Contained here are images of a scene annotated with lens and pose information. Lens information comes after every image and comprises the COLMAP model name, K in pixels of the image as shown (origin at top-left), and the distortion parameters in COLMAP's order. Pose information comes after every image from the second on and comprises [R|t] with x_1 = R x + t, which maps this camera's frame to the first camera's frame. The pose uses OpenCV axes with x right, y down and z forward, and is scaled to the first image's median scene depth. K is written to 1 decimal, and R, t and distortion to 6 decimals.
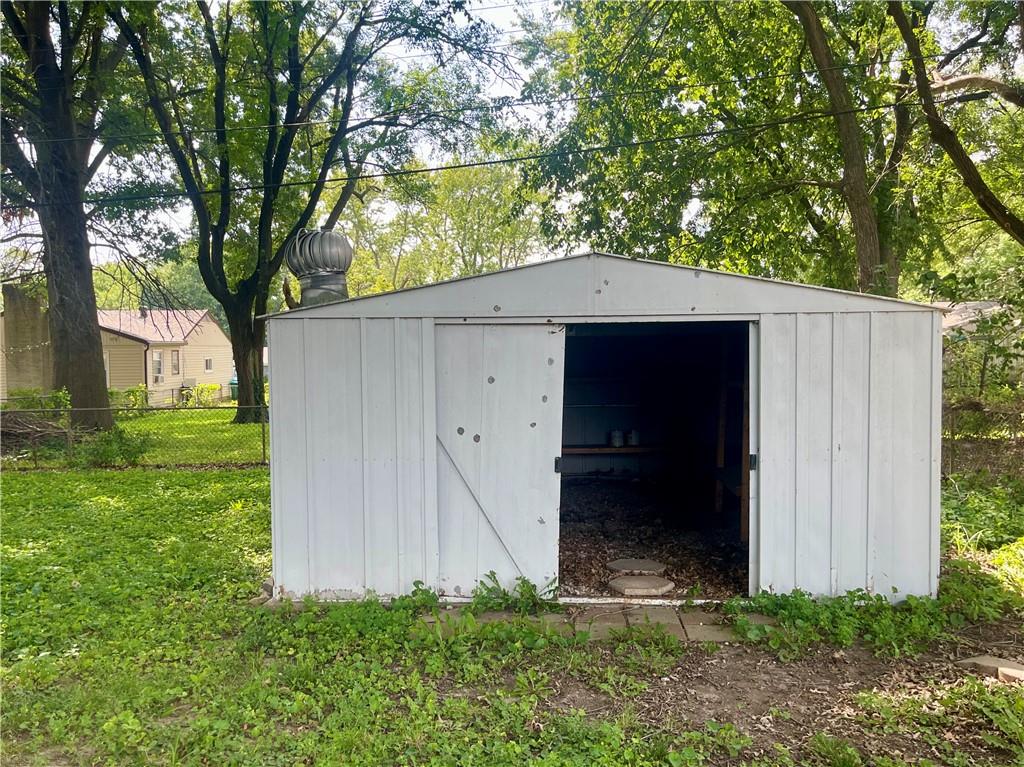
lens RADIAL K [[802.1, 0, 512.0], [0, 802.1, 383.5], [0, 0, 1]] dist [0.001230, 0.000223]
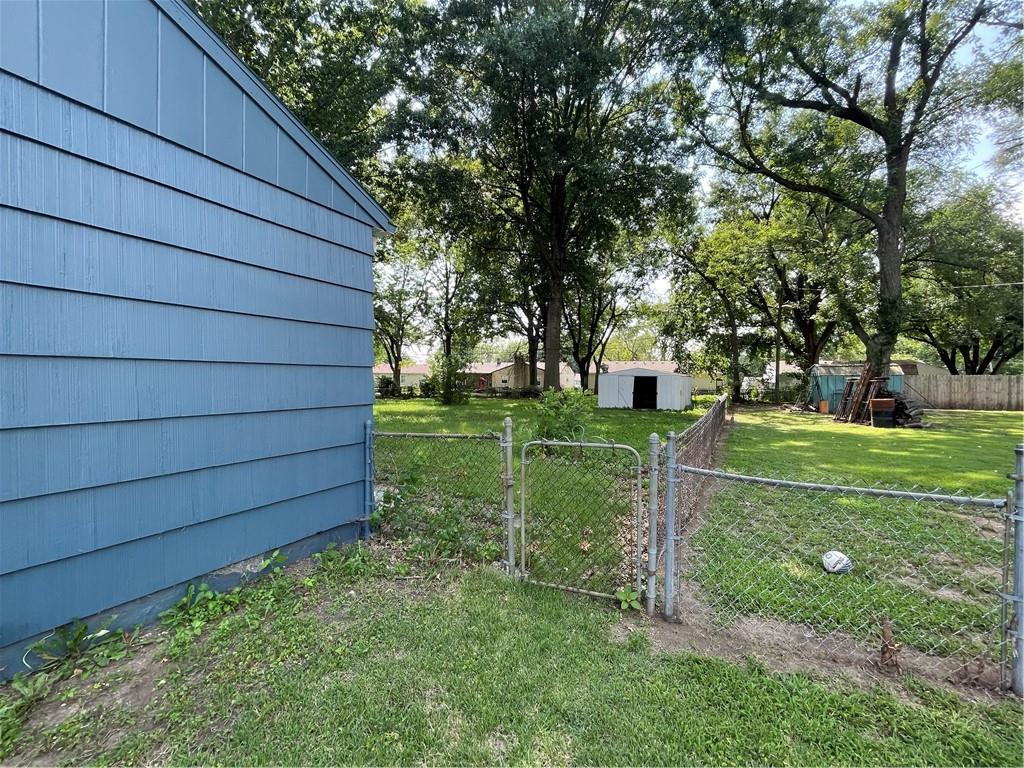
lens RADIAL K [[416.1, 0, 516.3], [0, 416.1, 382.9], [0, 0, 1]] dist [-0.000341, -0.000033]
pose [[0.906928, 0.027648, -0.420377, 0.791389], [-0.037693, 0.999167, -0.015607, 0.106572], [0.419595, 0.030000, 0.907215, -3.537825]]
